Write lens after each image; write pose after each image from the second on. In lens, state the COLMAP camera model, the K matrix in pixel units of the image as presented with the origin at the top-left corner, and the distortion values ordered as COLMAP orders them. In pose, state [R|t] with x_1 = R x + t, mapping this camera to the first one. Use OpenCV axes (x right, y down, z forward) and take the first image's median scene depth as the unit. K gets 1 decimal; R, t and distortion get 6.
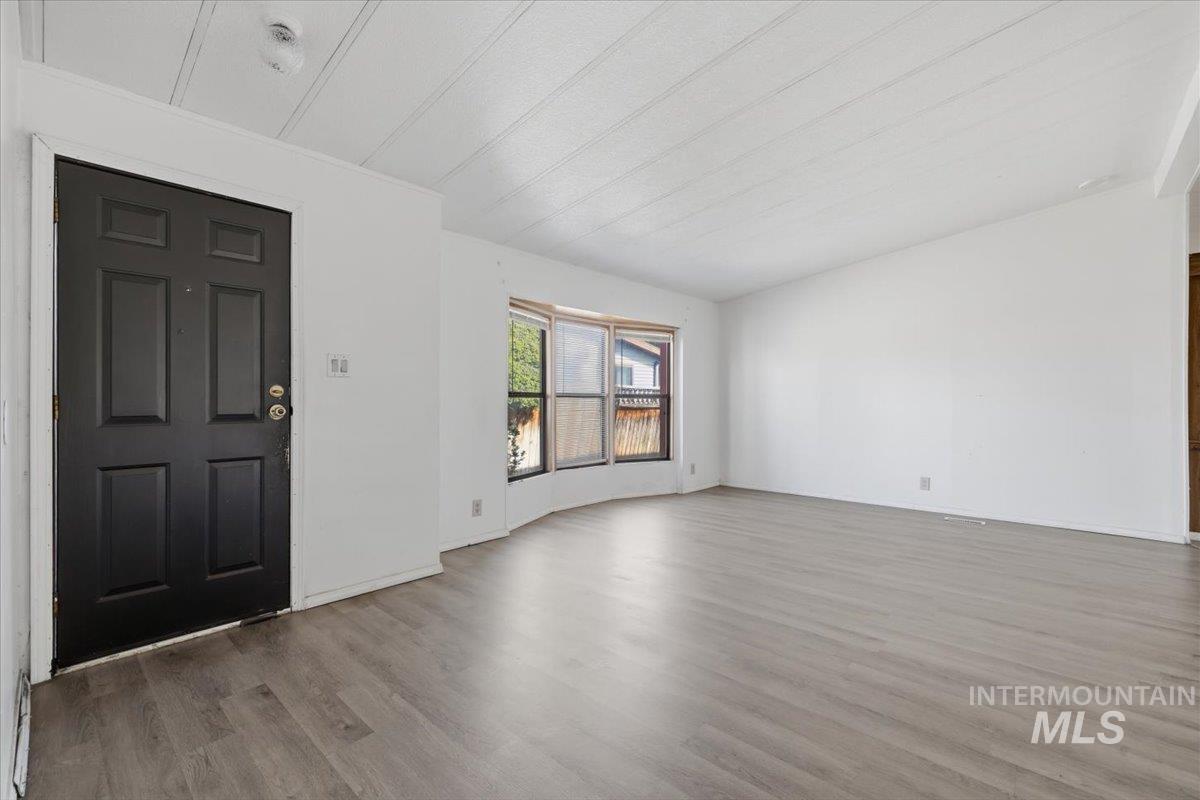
lens RADIAL K [[509.2, 0, 595.2], [0, 509.2, 390.3], [0, 0, 1]] dist [-0.000011, -0.000127]
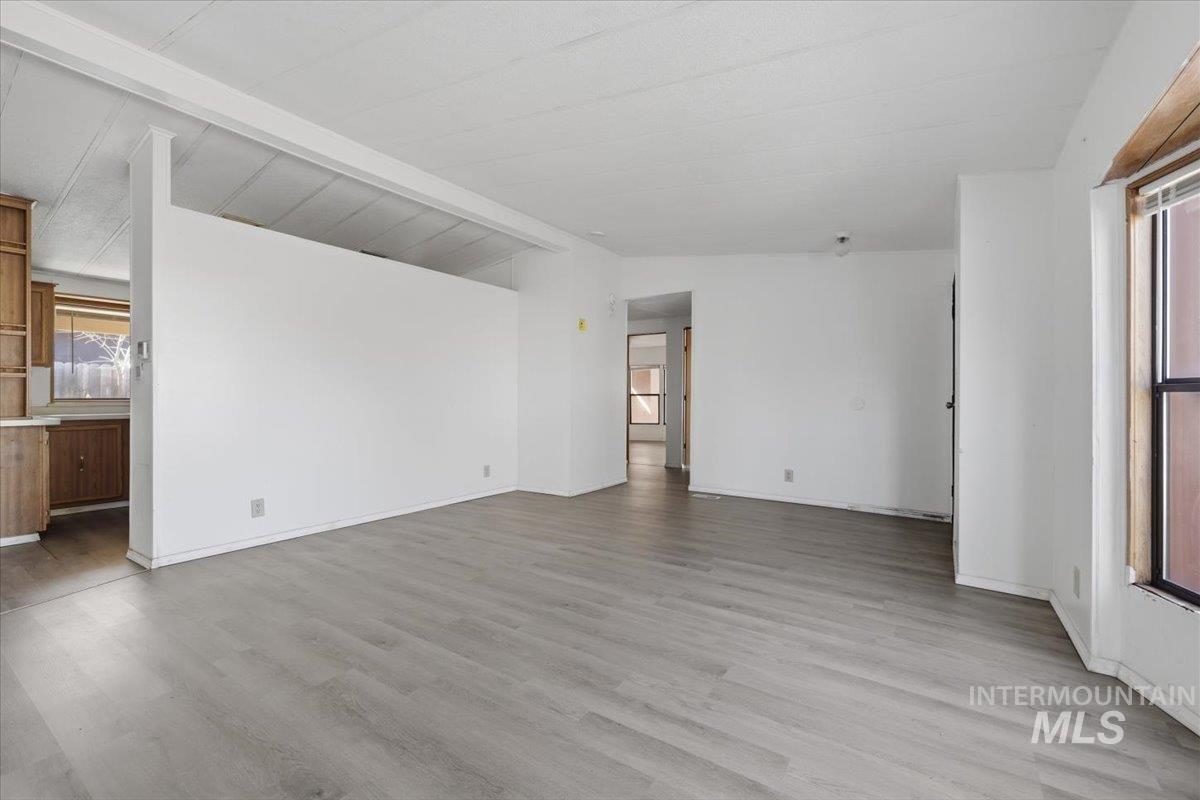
lens RADIAL K [[526.2, 0, 600.0], [0, 526.2, 400.0], [0, 0, 1]] dist [-0.000772, -0.000093]
pose [[-0.985812, -0.004549, -0.167791, 0.562059], [-0.001847, 0.999866, -0.016259, 0.047906], [0.167843, -0.015719, -0.985688, 2.059856]]
